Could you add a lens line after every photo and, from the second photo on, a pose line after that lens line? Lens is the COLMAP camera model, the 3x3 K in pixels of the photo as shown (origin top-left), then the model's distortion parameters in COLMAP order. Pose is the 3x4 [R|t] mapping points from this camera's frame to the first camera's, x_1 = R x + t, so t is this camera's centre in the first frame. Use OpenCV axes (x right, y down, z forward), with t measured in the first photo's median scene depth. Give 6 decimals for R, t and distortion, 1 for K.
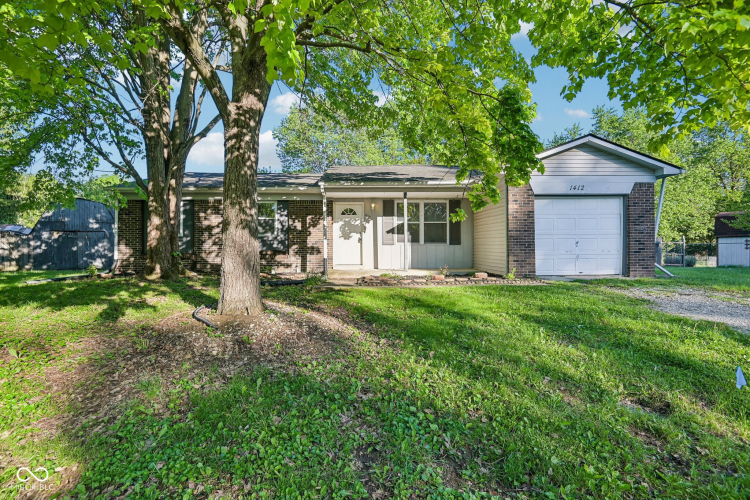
lens RADIAL K [[349.4, 0, 376.5], [0, 349.4, 247.7], [0, 0, 1]] dist [-0.003966, -0.004937]
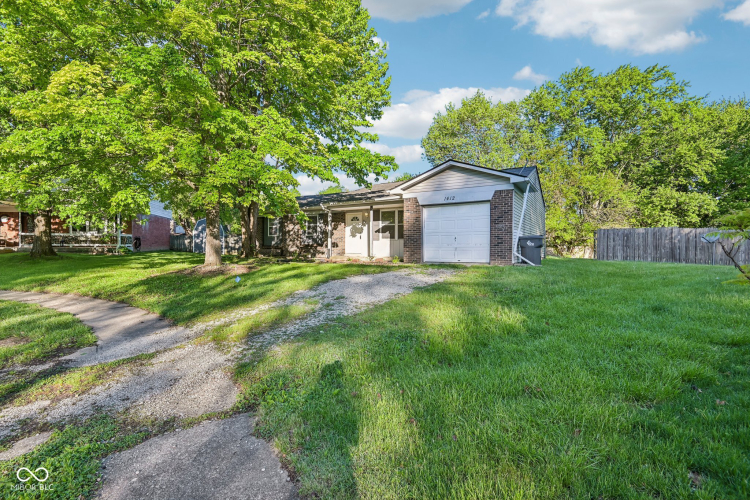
lens RADIAL K [[349.4, 0, 373.3], [0, 349.4, 249.3], [0, 0, 1]] dist [-0.003966, -0.004937]
pose [[0.834936, 0.009158, -0.550272, 0.845814], [0.001108, 0.999832, 0.018323, 0.002277], [0.550347, -0.015908, 0.834785, -0.243693]]
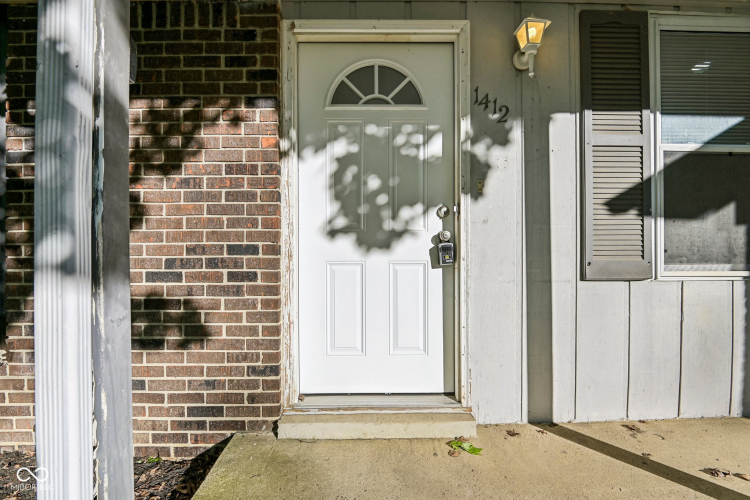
lens RADIAL K [[349.4, 0, 373.8], [0, 349.4, 251.2], [0, 0, 1]] dist [-0.003966, -0.004937]
pose [[0.999031, 0.007748, -0.043316, -0.074023], [-0.007520, 0.999957, 0.005430, -0.023289], [0.043356, -0.005099, 0.999047, 0.840233]]
